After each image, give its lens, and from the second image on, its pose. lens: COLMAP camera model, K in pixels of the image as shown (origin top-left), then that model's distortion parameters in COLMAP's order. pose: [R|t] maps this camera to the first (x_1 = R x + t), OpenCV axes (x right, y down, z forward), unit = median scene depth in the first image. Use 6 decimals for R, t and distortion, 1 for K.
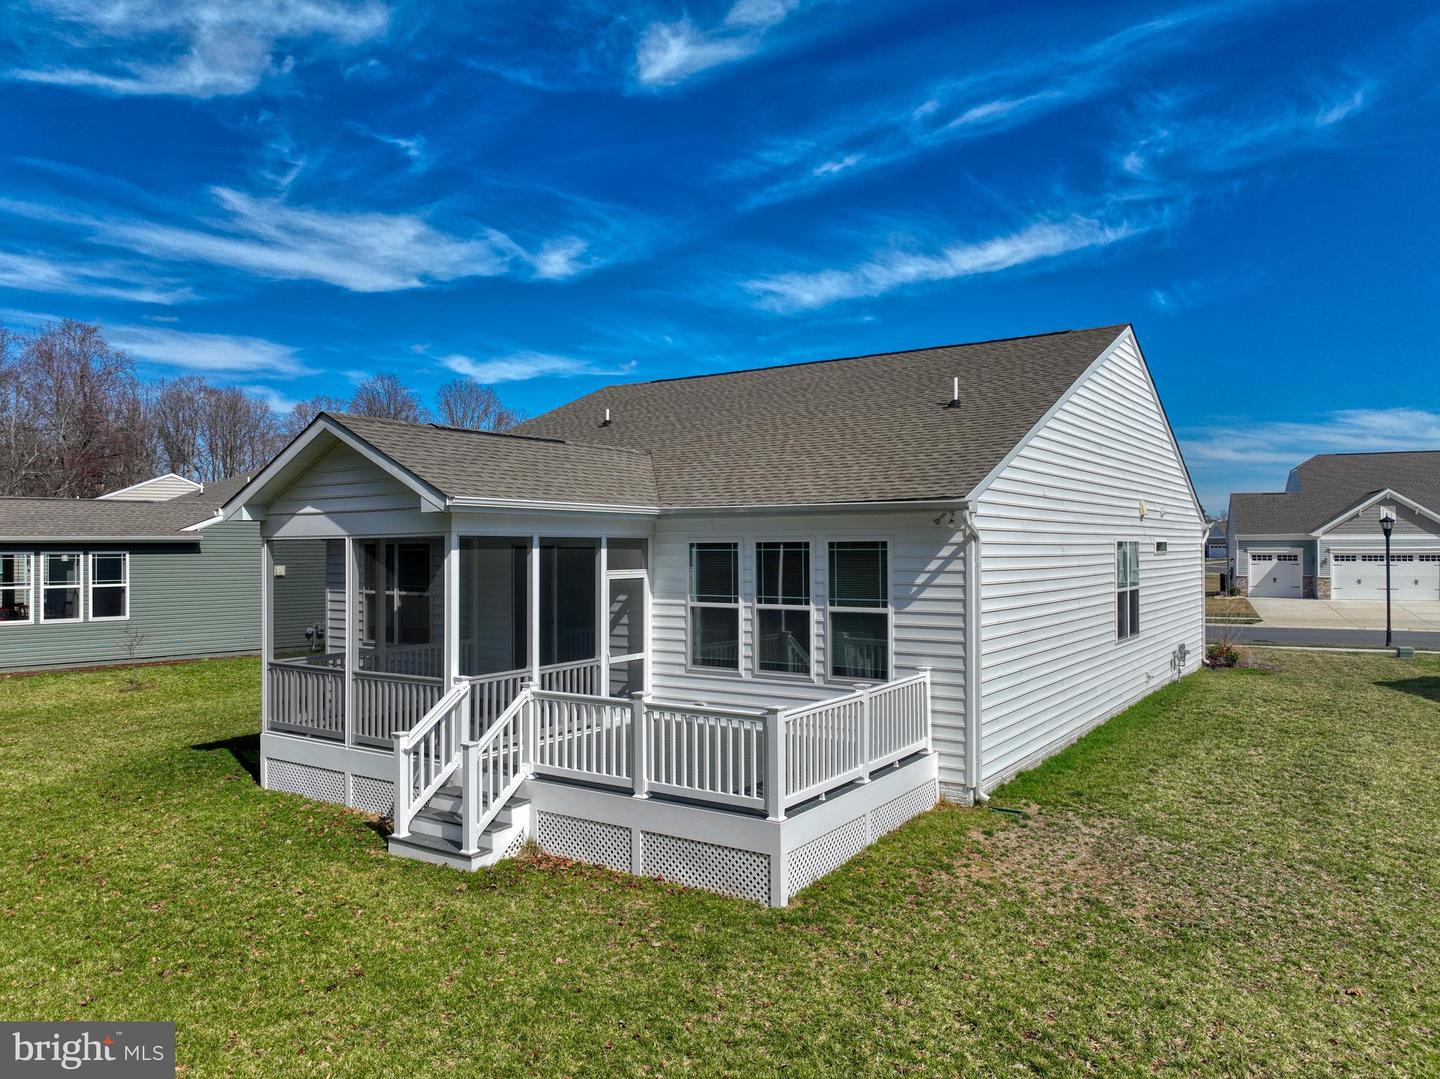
lens RADIAL K [[1014.8, 0, 732.2], [0, 1014.8, 532.5], [0, 0, 1]] dist [-0.002372, 0.004799]
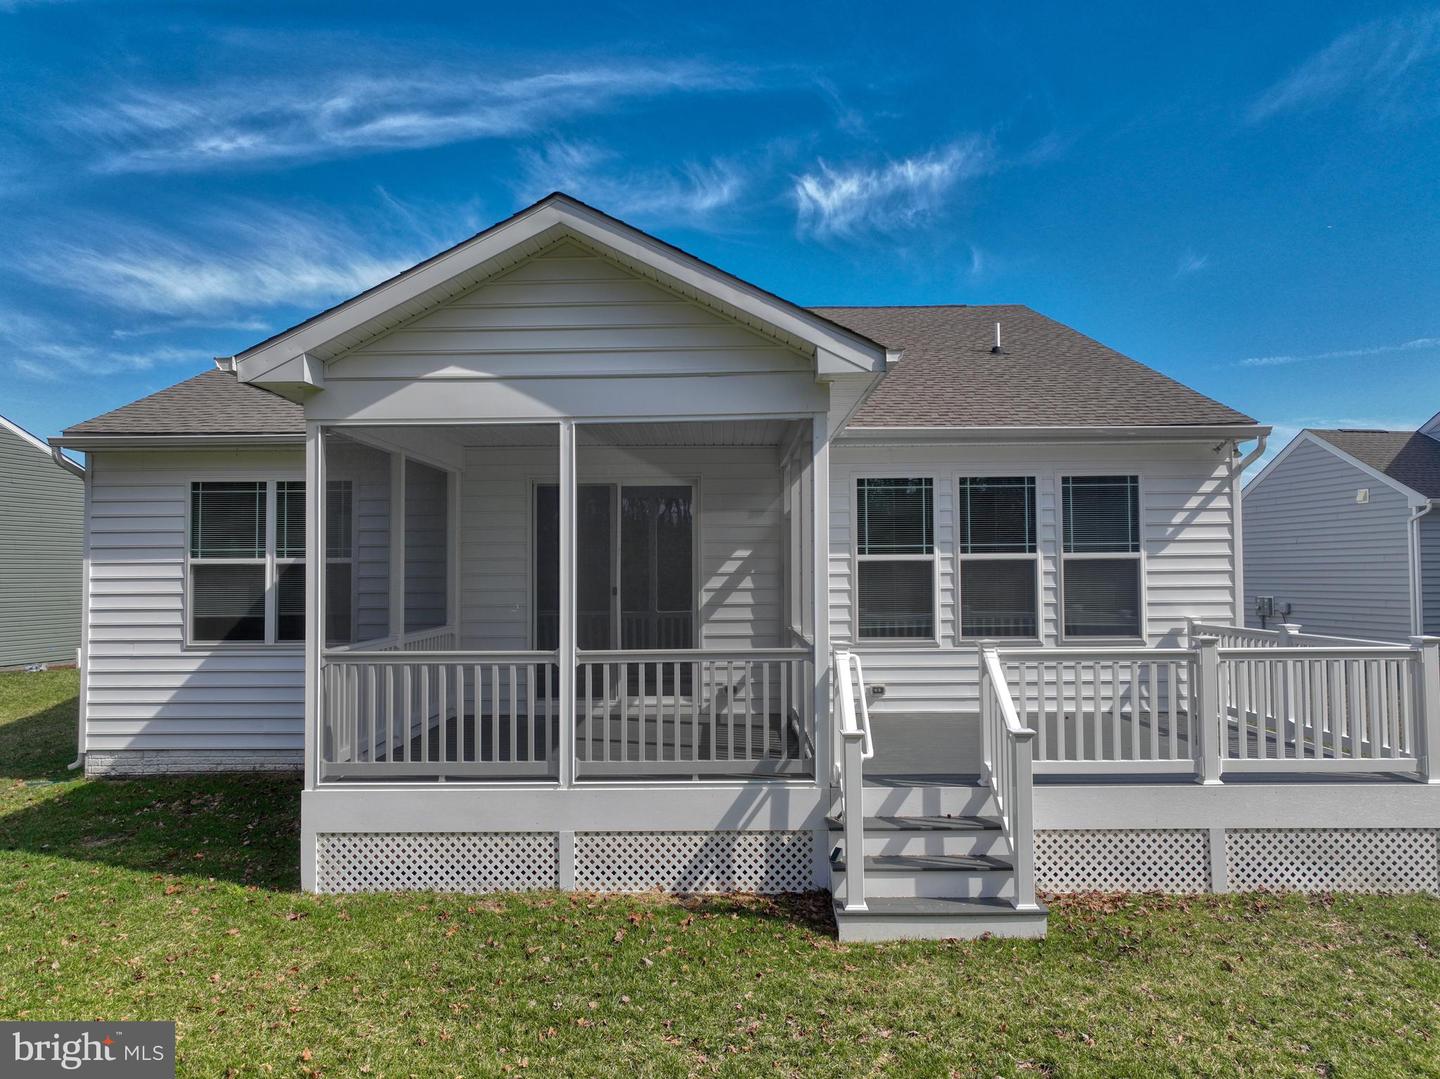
lens RADIAL K [[1018.5, 0, 728.1], [0, 1018.5, 546.4], [0, 0, 1]] dist [0.007027, 0.005923]
pose [[0.837457, 0.011892, 0.546374, -0.564991], [-0.003043, 0.999849, -0.017097, 0.078232], [-0.546495, 0.012656, 0.837367, 0.425864]]
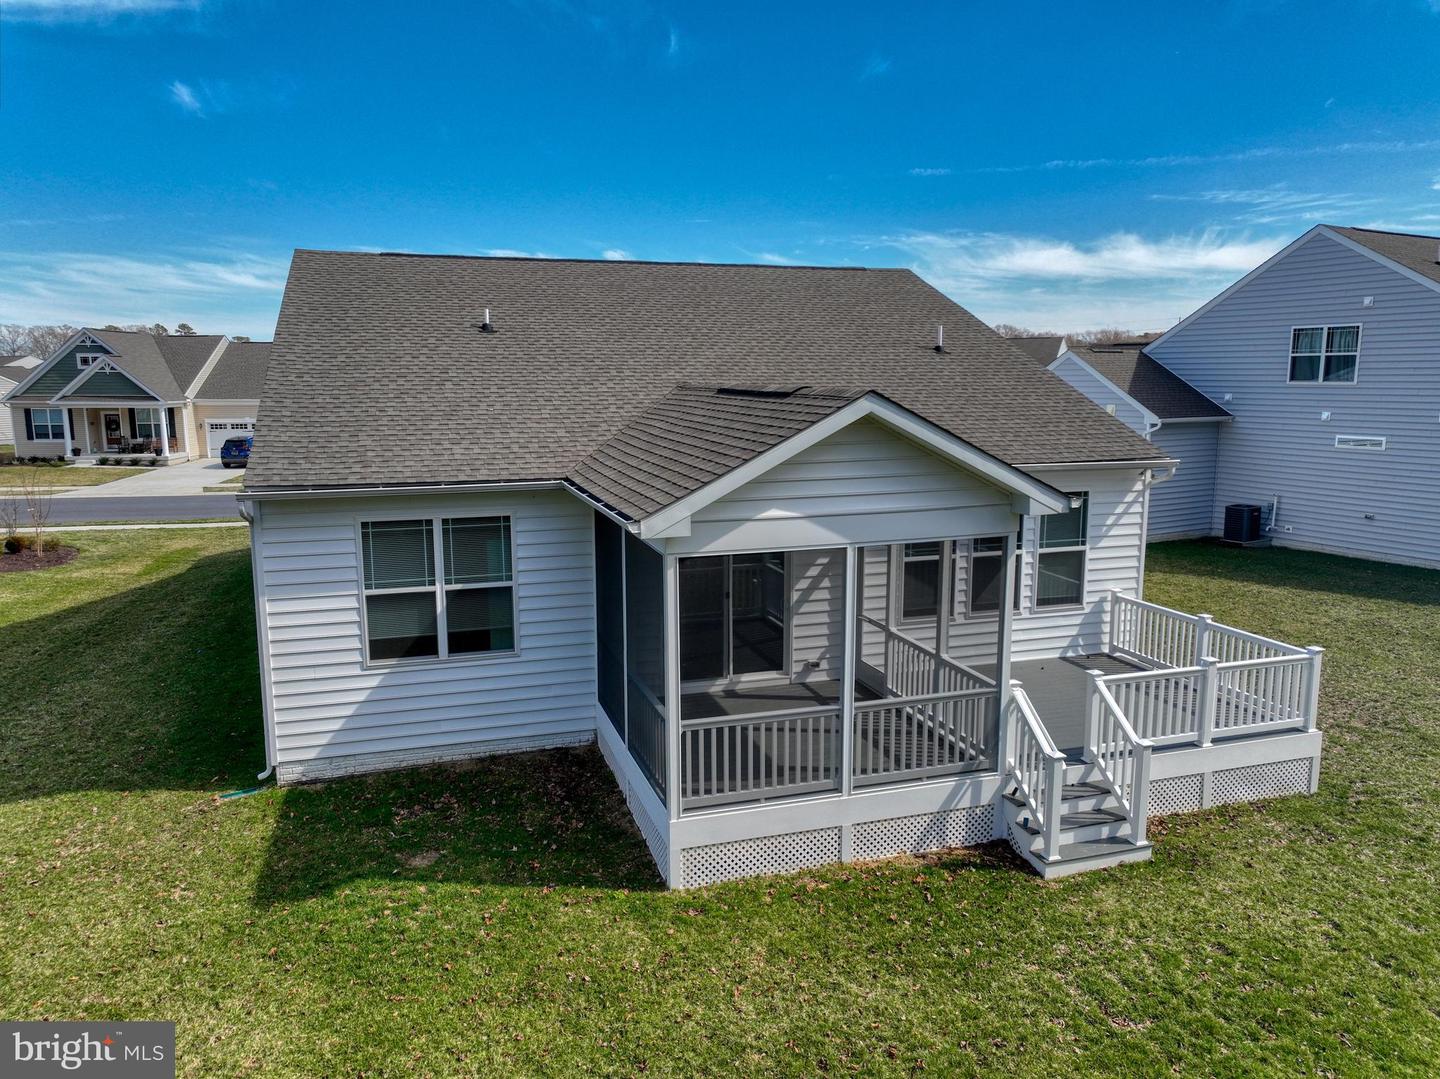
lens RADIAL K [[1018.5, 0, 728.1], [0, 1018.5, 546.4], [0, 0, 1]] dist [0.007027, 0.005923]
pose [[0.626720, -0.129268, 0.768447, -0.961767], [-0.010700, 0.984624, 0.174360, -0.121280], [-0.779171, -0.117497, 0.615701, 0.536114]]
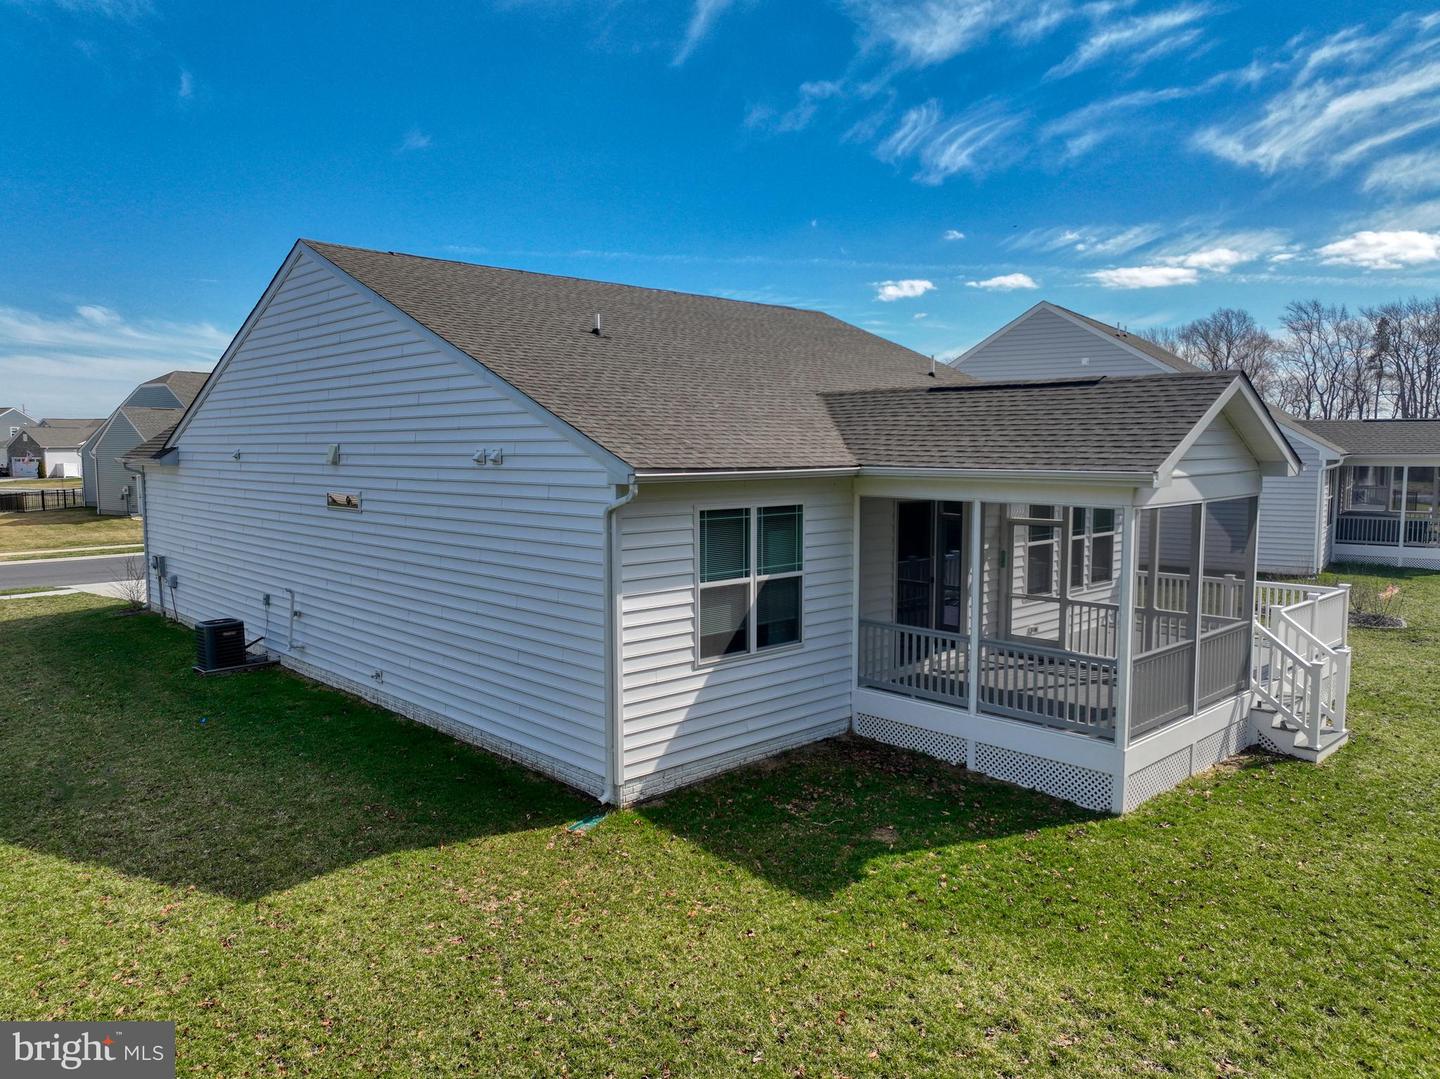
lens RADIAL K [[1008.1, 0, 748.0], [0, 1008.1, 540.5], [0, 0, 1]] dist [0.006965, 0.001504]
pose [[0.214280, -0.089092, 0.972701, -1.278928], [-0.013178, 0.995477, 0.094081, -0.038868], [-0.976683, -0.032978, 0.212137, 1.113657]]
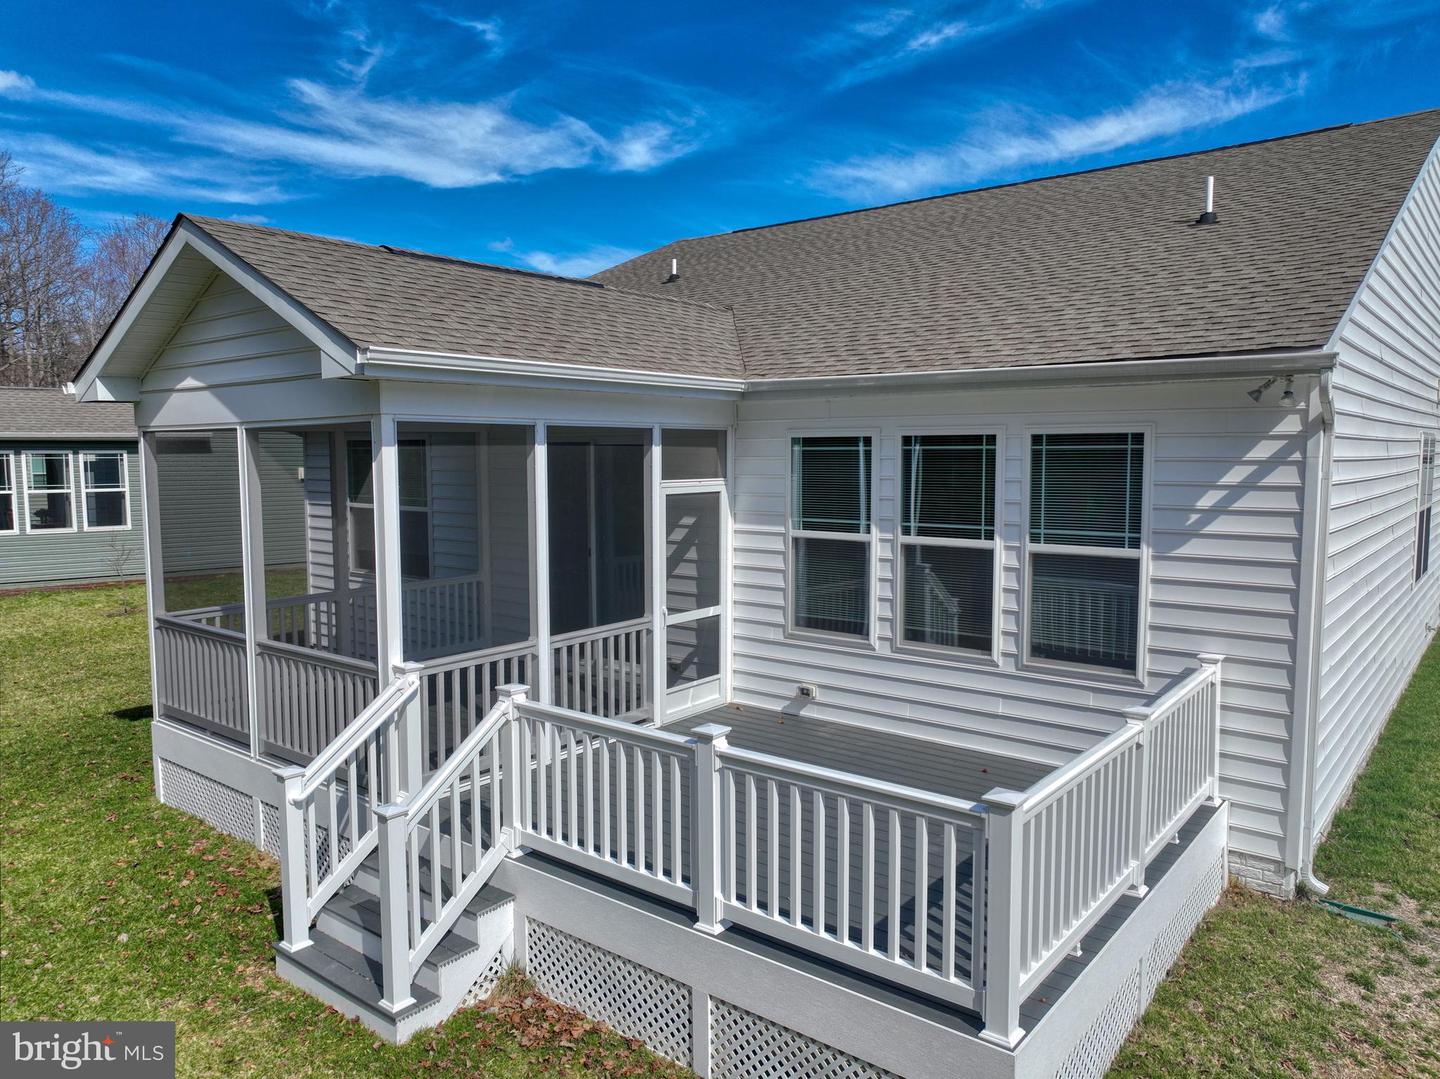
lens RADIAL K [[1018.4, 0, 725.5], [0, 1018.4, 535.8], [0, 0, 1]] dist [0.002116, 0.000154]
pose [[0.996011, 0.009284, -0.088748, -0.027555], [-0.000383, 0.995009, 0.099787, 0.008550], [0.089232, -0.099354, 0.991043, 0.373479]]
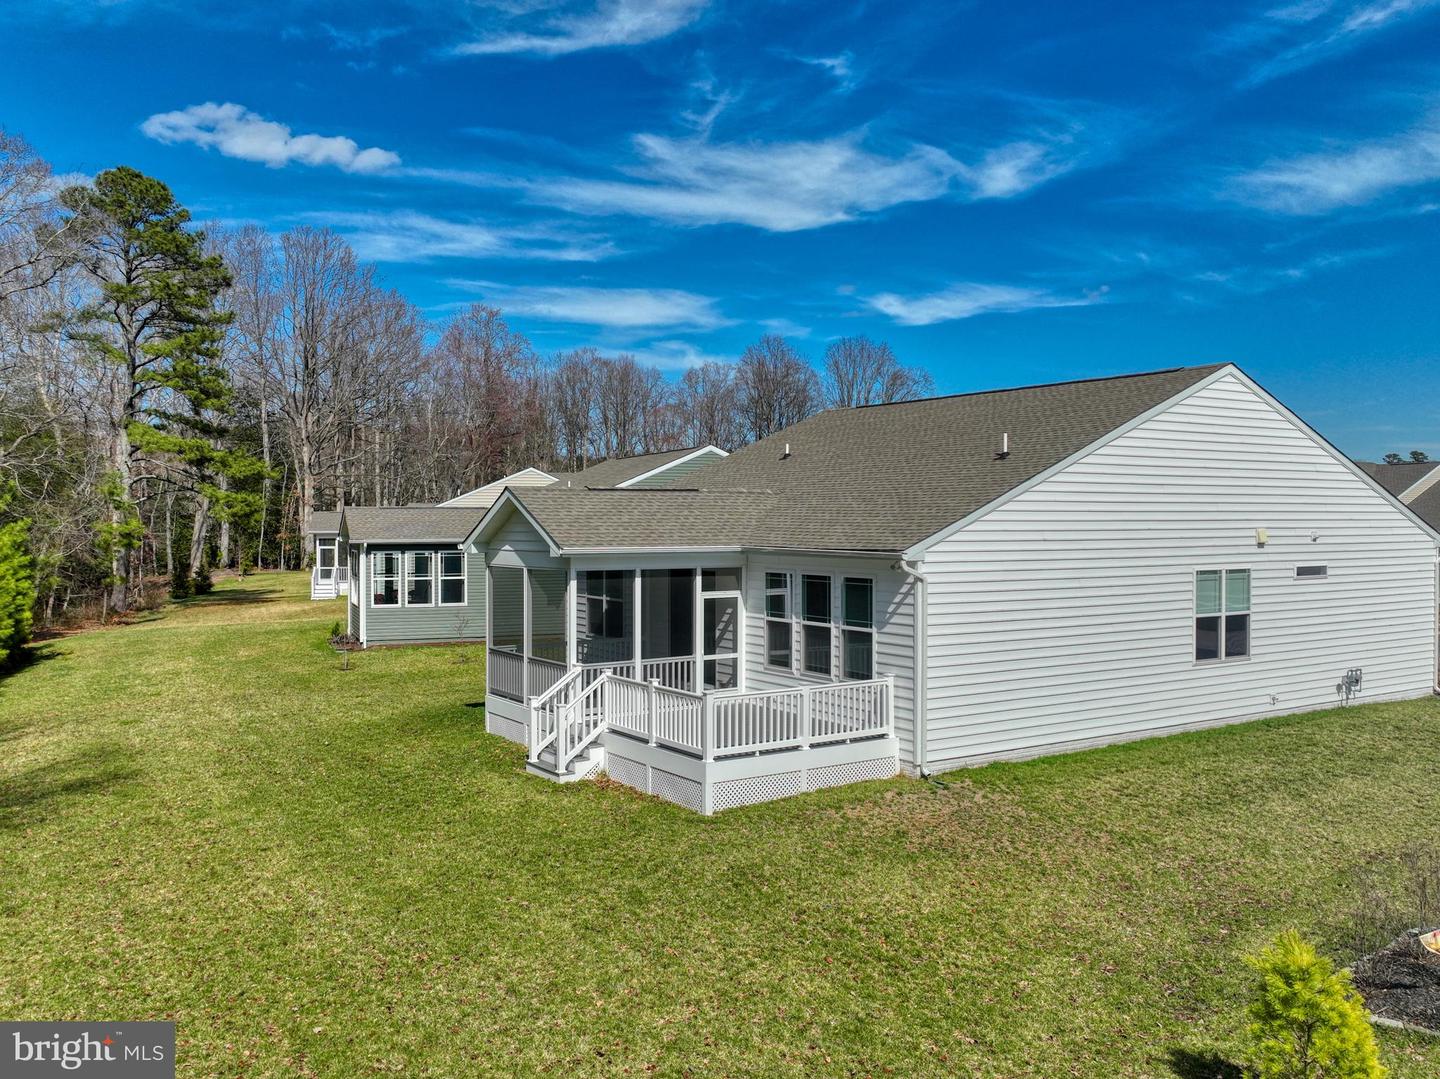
lens RADIAL K [[1228.7, 0, 744.4], [0, 1228.7, 521.4], [0, 0, 1]] dist [-0.011730, -0.001651]
pose [[0.928164, 0.007303, -0.372101, 0.549484], [-0.000754, 0.999842, 0.017741, -0.087983], [0.372172, -0.016186, 0.928023, -0.519555]]
